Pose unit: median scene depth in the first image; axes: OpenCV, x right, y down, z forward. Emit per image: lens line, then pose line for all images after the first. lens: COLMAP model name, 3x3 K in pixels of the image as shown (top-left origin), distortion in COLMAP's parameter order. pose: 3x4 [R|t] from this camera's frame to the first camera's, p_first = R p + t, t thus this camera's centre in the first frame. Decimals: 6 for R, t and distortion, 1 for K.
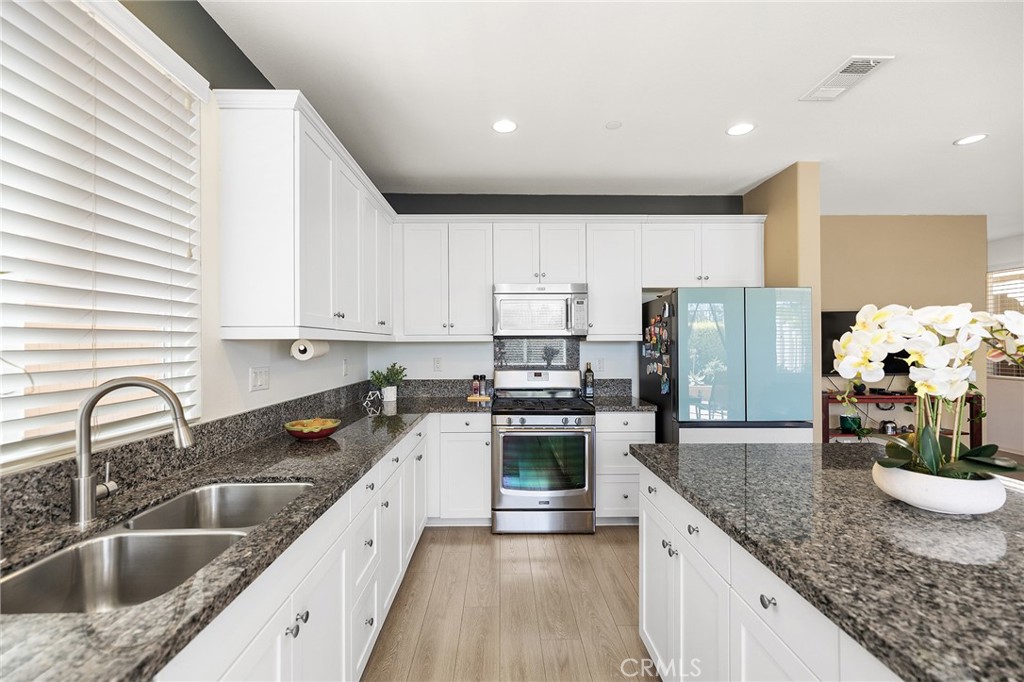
lens RADIAL K [[436.5, 0, 506.6], [0, 436.5, 340.4], [0, 0, 1]] dist [0.000096, 0.000100]
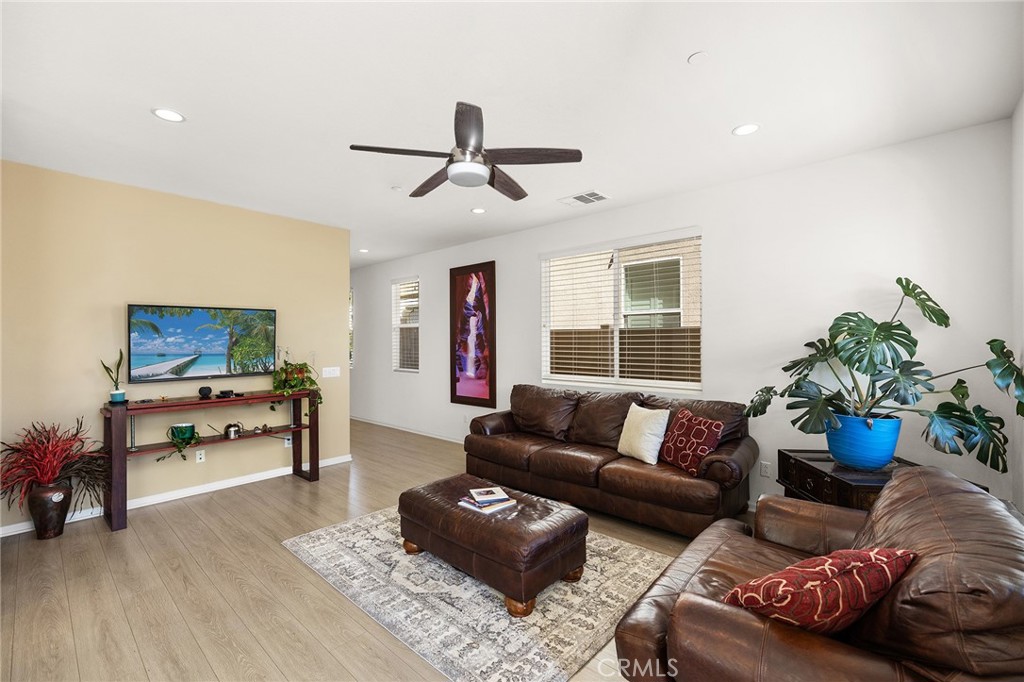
lens RADIAL K [[432.5, 0, 506.9], [0, 432.5, 345.0], [0, 0, 1]] dist [0.000410, 0.000153]
pose [[0.685287, -0.006103, 0.728247, 0.617962], [-0.003810, 0.999921, 0.011965, -0.001611], [-0.728263, -0.010974, 0.685210, -0.077285]]
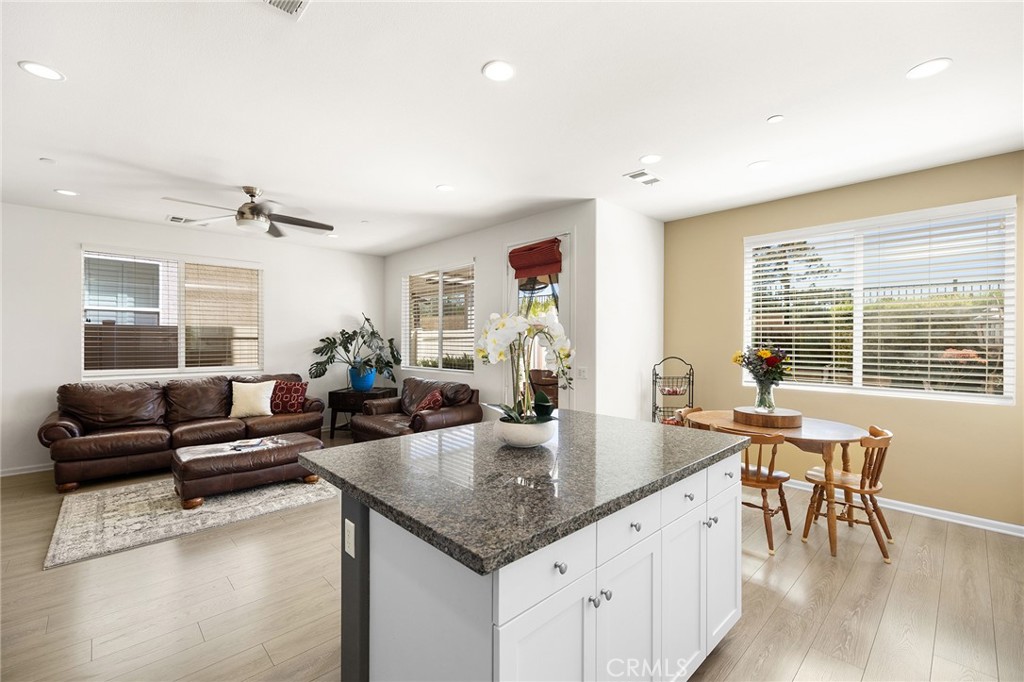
lens RADIAL K [[434.4, 0, 509.4], [0, 434.4, 338.2], [0, 0, 1]] dist [-0.000958, -0.000085]
pose [[-0.676503, -0.001897, 0.736437, -0.040548], [-0.010224, 0.999925, -0.006815, 0.001714], [-0.736368, -0.012140, -0.676472, 0.627705]]
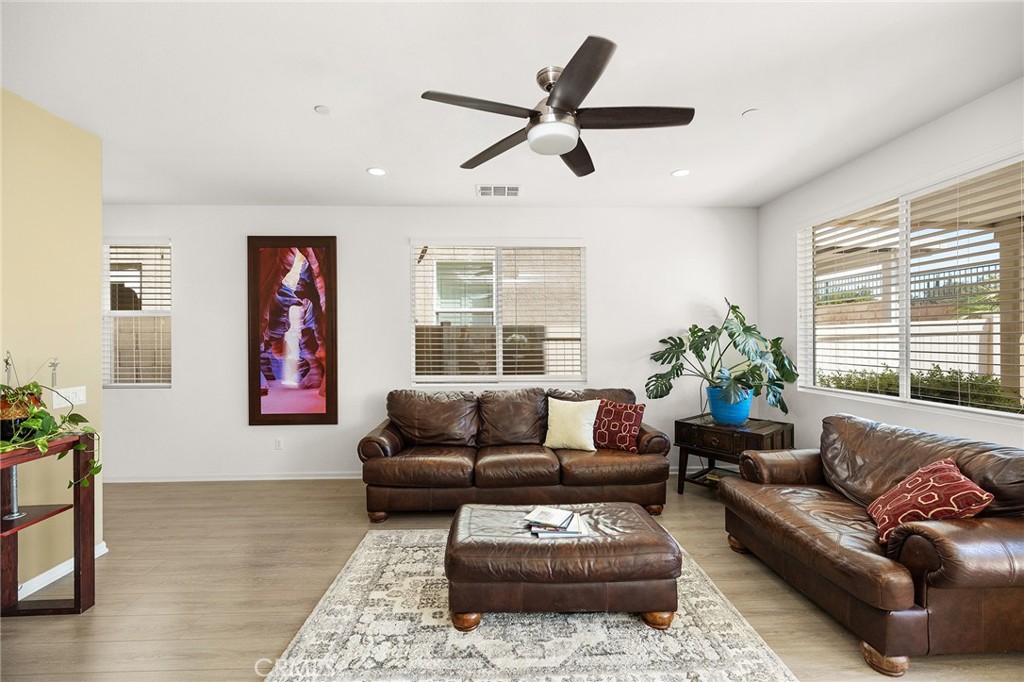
lens RADIAL K [[431.4, 0, 506.8], [0, 431.4, 340.7], [0, 0, 1]] dist [0.001805, 0.000199]
pose [[-0.013522, -0.004424, 0.999899, 0.511630], [-0.004621, 0.999980, 0.004362, 0.001314], [-0.999898, -0.004562, -0.013542, 0.464349]]
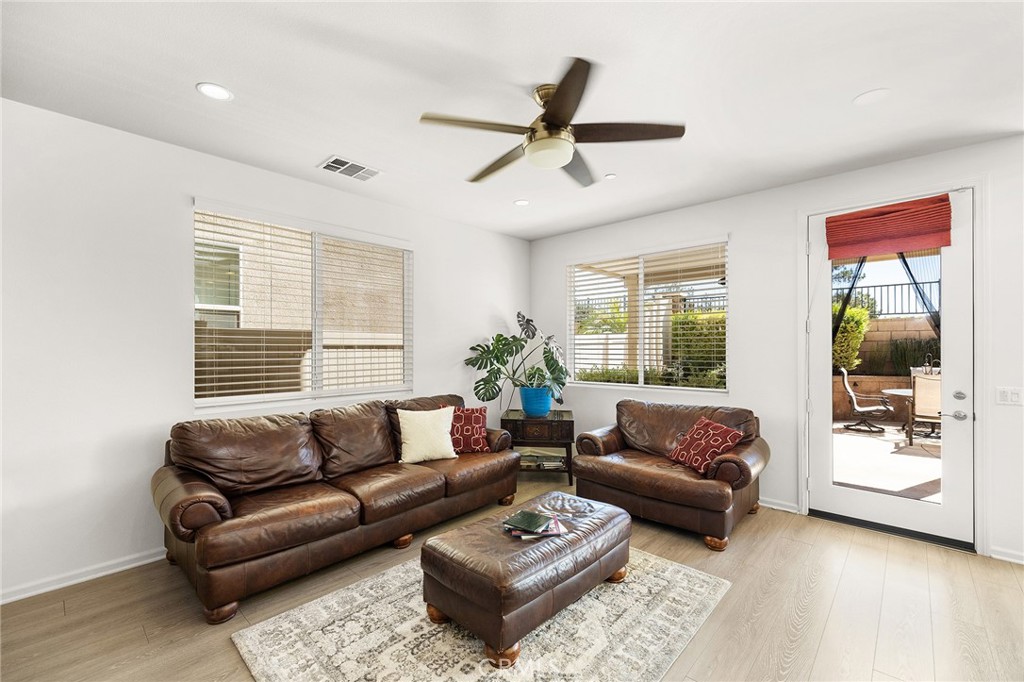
lens RADIAL K [[432.5, 0, 506.9], [0, 432.5, 345.0], [0, 0, 1]] dist [0.000410, 0.000153]
pose [[-0.715665, 0.003182, 0.698437, 0.693954], [-0.005173, 0.999938, -0.009856, 0.007157], [-0.698425, -0.010667, -0.715604, 0.834950]]
